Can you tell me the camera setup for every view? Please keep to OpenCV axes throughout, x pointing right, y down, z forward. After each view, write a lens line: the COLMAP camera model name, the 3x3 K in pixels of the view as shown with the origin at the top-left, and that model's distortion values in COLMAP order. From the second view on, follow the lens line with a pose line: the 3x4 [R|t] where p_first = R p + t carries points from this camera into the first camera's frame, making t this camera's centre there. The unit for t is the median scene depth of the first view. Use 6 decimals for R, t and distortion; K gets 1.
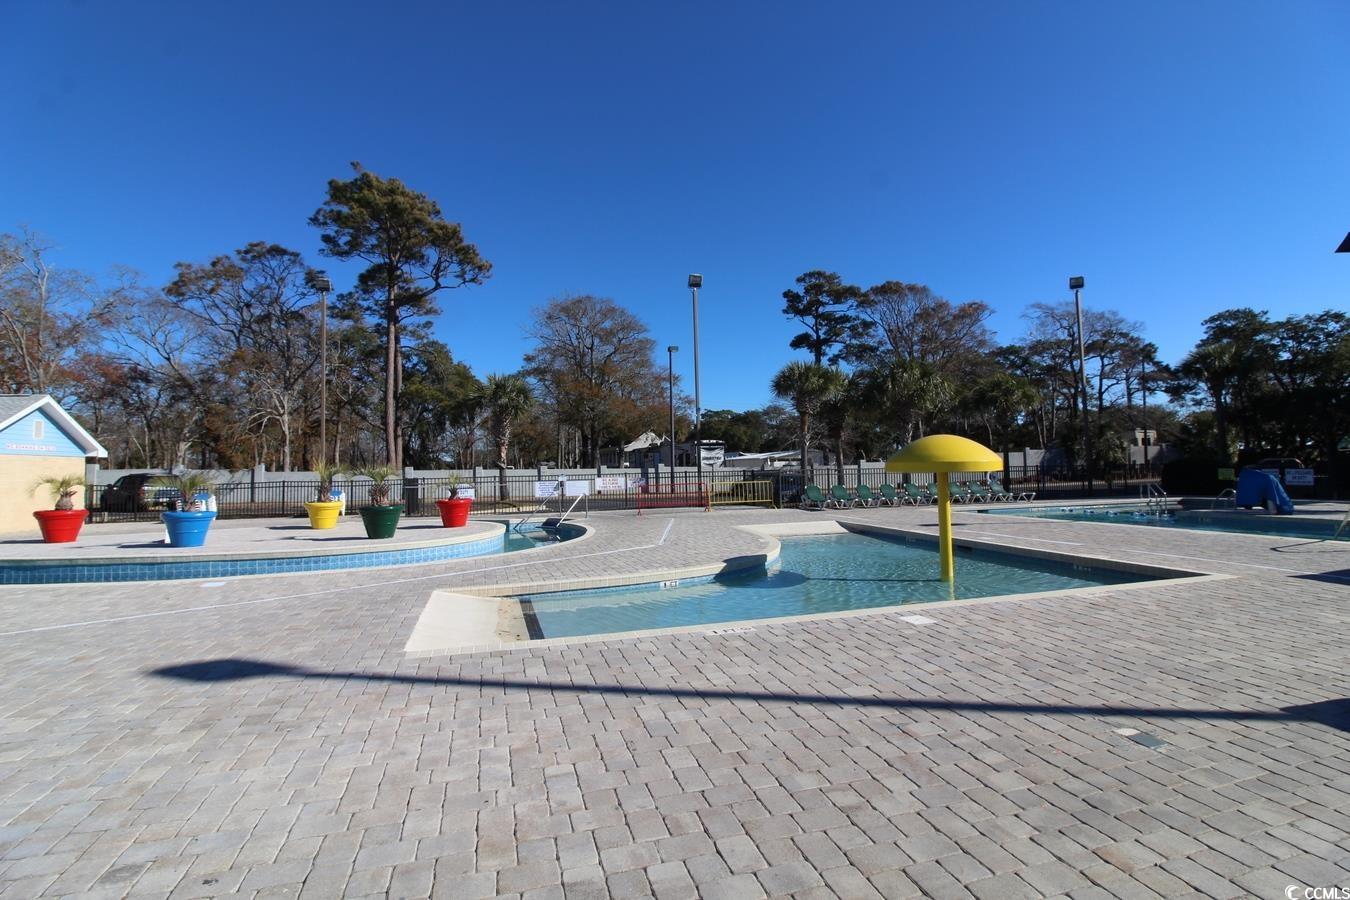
lens RADIAL K [[622.8, 0, 678.2], [0, 622.8, 443.6], [0, 0, 1]] dist [-0.007401, -0.008310]
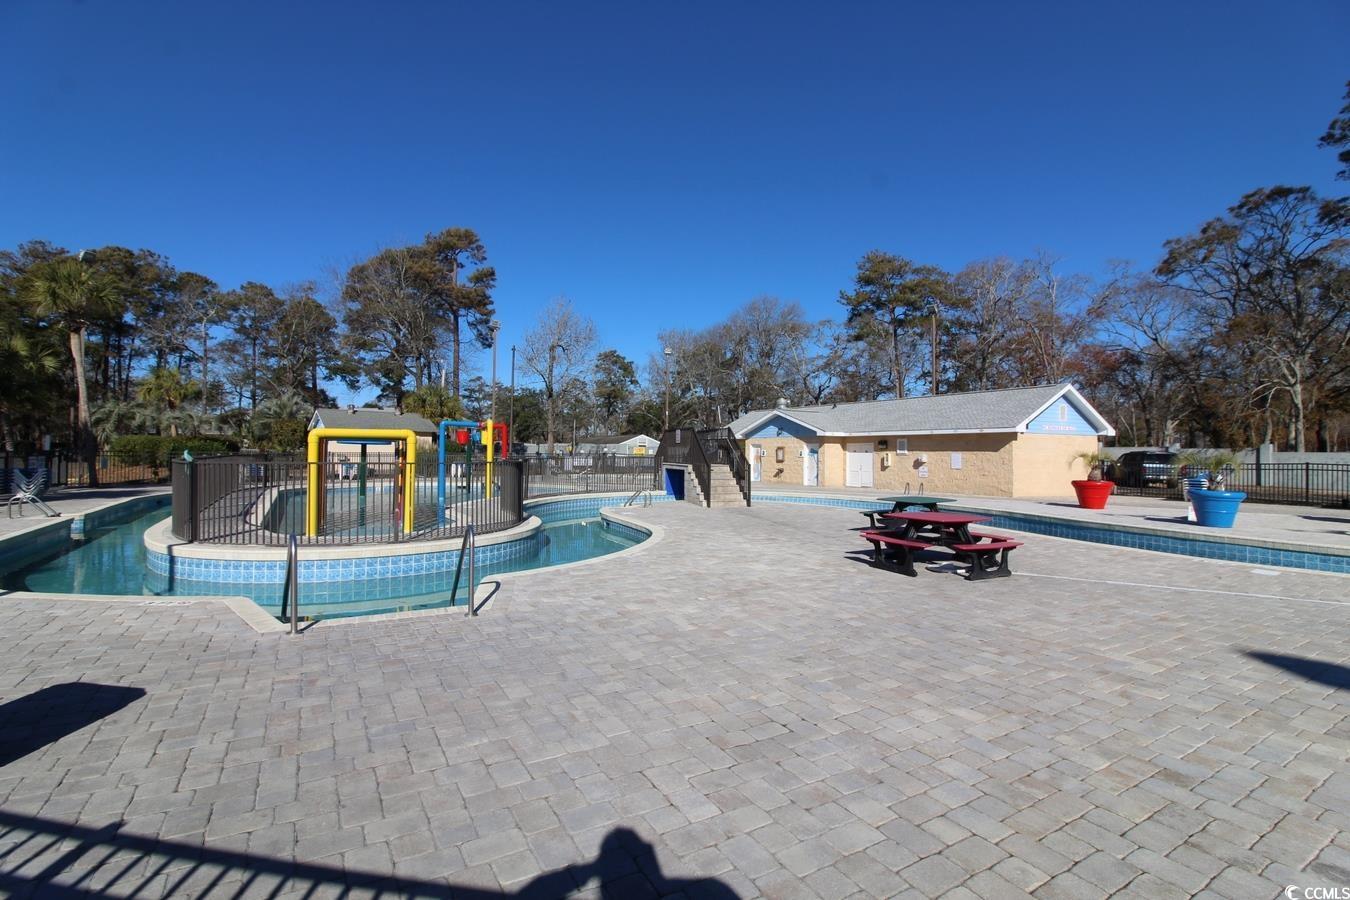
lens RADIAL K [[622.8, 0, 676.8], [0, 622.8, 449.6], [0, 0, 1]] dist [-0.007401, -0.008310]
pose [[0.229170, 0.014255, -0.973282, -0.015731], [0.028007, 0.999382, 0.021232, 0.000810], [0.972983, -0.032125, 0.228629, -0.010162]]
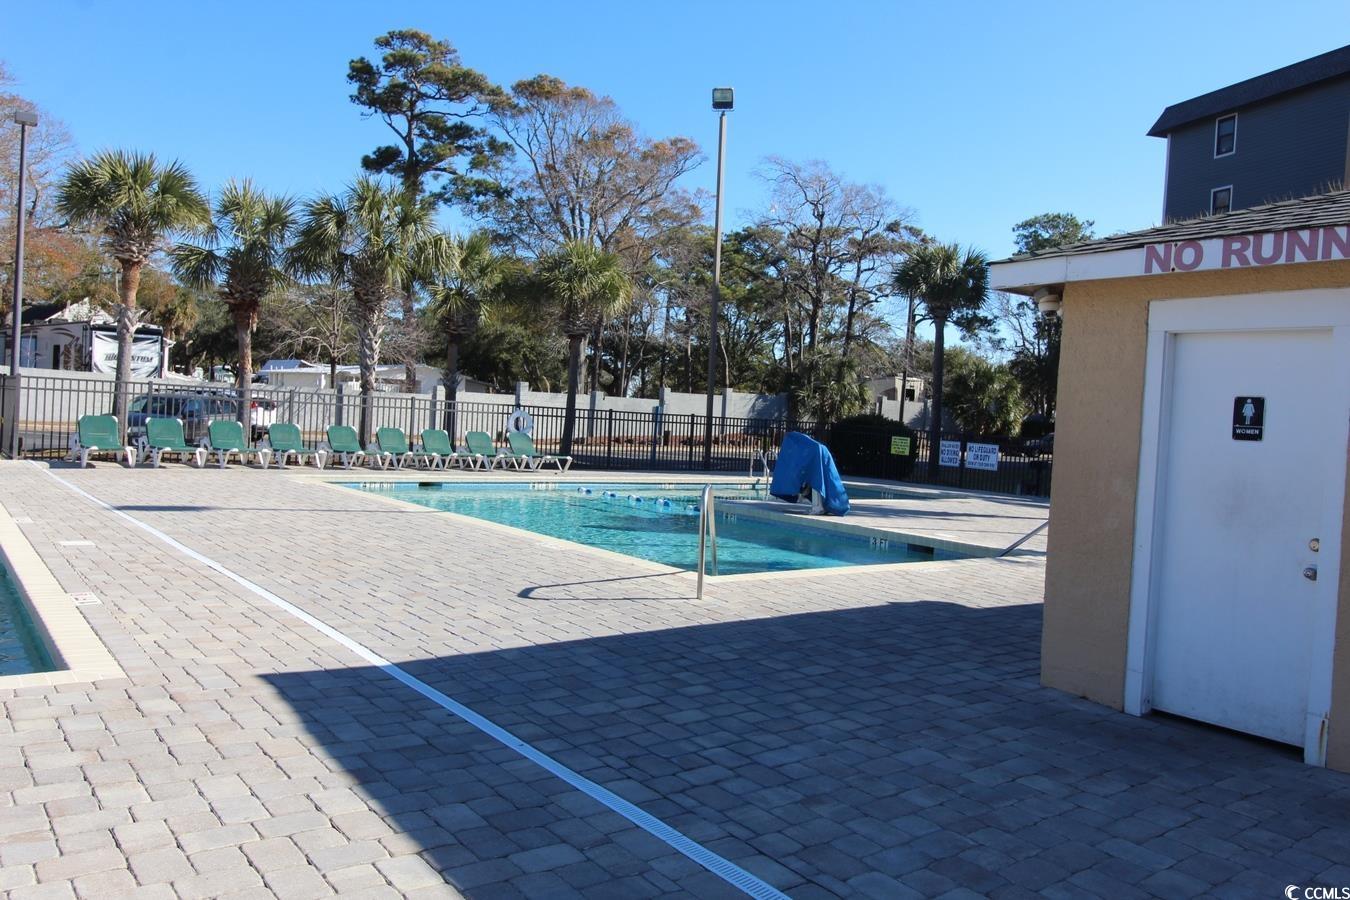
lens RADIAL K [[1046.2, 0, 677.3], [0, 1046.2, 447.0], [0, 0, 1]] dist [0.009666, -0.010380]
pose [[0.933137, 0.059678, 0.354532, 0.203816], [-0.088938, 0.993794, 0.066805, -0.000069], [-0.348345, -0.093870, 0.932654, 0.057891]]
